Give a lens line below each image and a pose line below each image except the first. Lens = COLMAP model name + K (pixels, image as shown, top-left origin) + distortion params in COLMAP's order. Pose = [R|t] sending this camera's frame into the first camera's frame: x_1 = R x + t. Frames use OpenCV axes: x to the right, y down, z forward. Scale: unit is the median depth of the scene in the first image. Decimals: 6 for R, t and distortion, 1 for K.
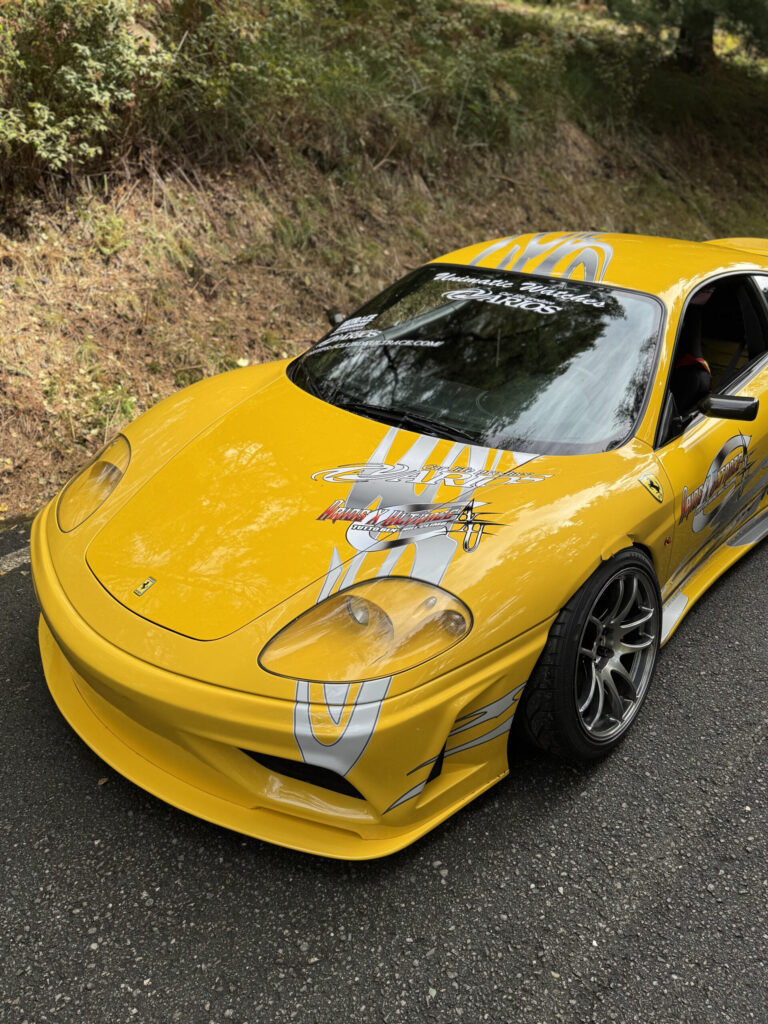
lens RADIAL K [[806.7, 0, 366.7], [0, 806.7, 528.2], [0, 0, 1]] dist [0.002692, -0.003439]
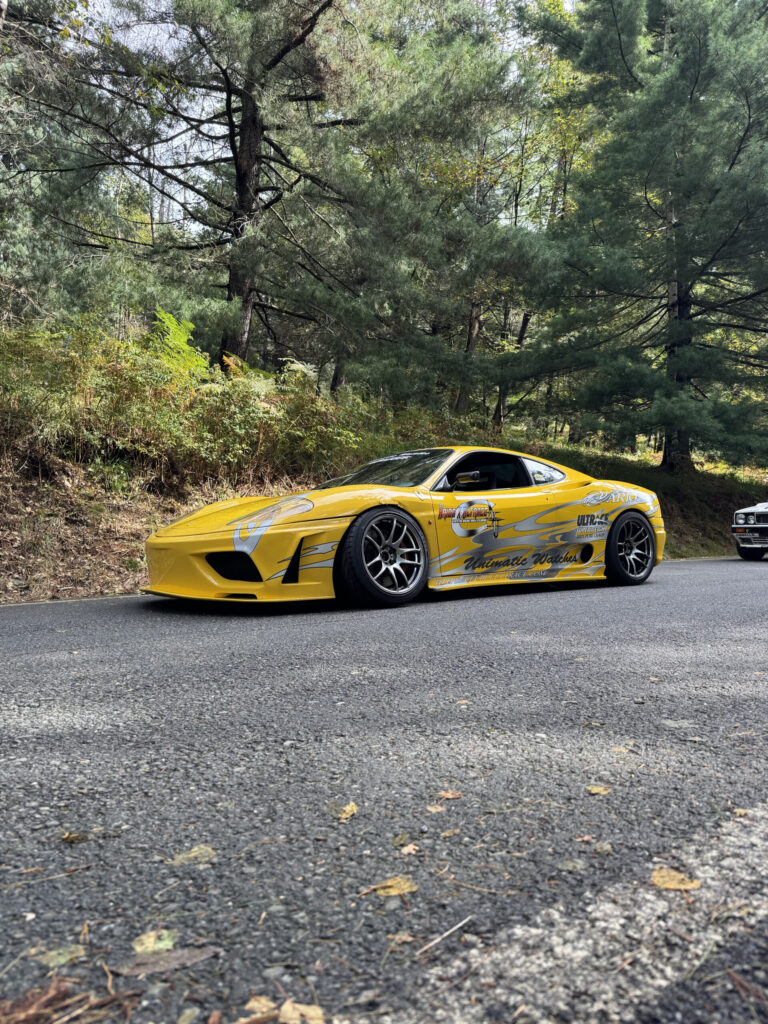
lens RADIAL K [[723.9, 0, 384.0], [0, 723.9, 512.0], [0, 0, 1]] dist [0.105352, -0.166631]
pose [[0.990428, 0.015884, -0.137111, 0.211597], [-0.082788, 0.863202, -0.498025, 0.396014], [0.110443, 0.504610, 0.856254, -0.279576]]
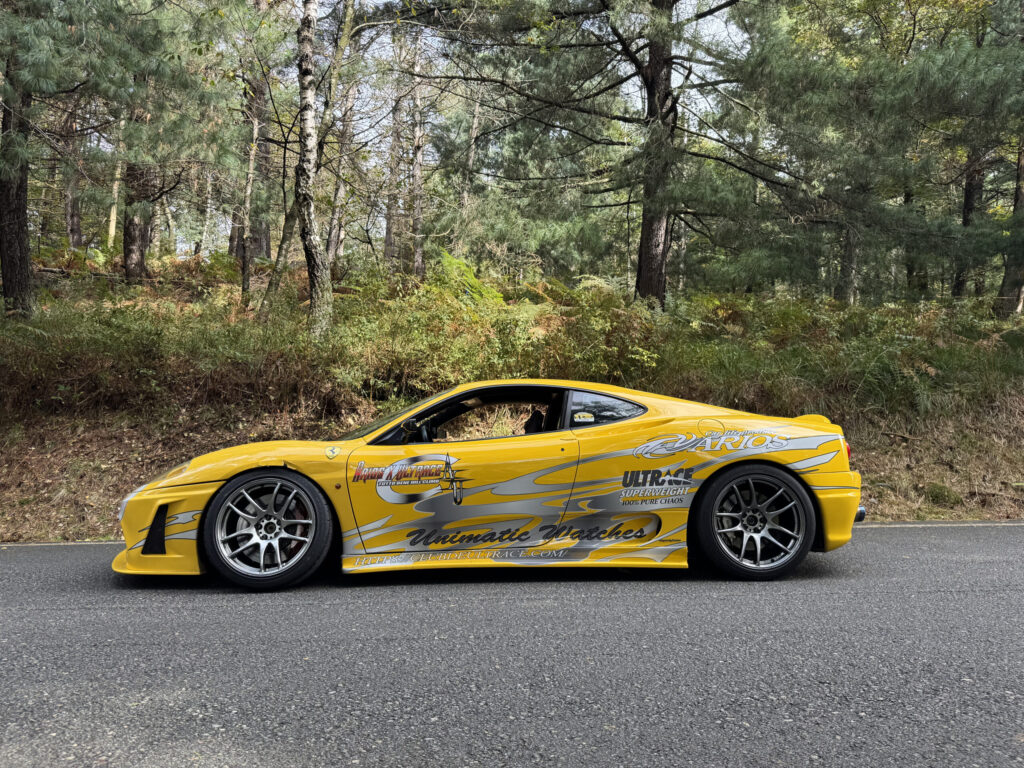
lens RADIAL K [[723.9, 0, 512.0], [0, 723.9, 384.0], [0, 0, 1]] dist [0.105352, -0.166631]
pose [[0.719289, -0.037677, -0.693688, 0.721063], [-0.343729, 0.848438, -0.402497, 0.138171], [0.603716, 0.527953, 0.597321, 0.066947]]
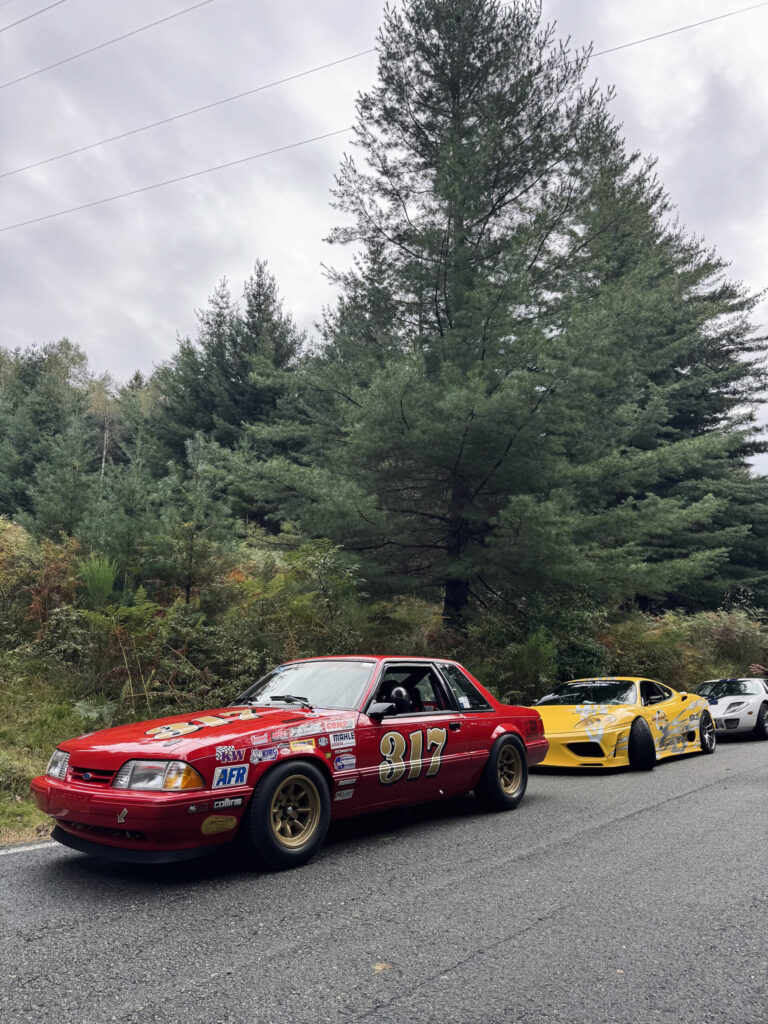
lens RADIAL K [[706.9, 0, 384.0], [0, 706.9, 512.0], [0, 0, 1]] dist [-0.002172, -0.000966]
pose [[0.998194, 0.020827, 0.056347, -0.524523], [0.024015, 0.721423, -0.692078, 0.726614], [-0.055064, 0.692182, 0.719620, -0.986163]]
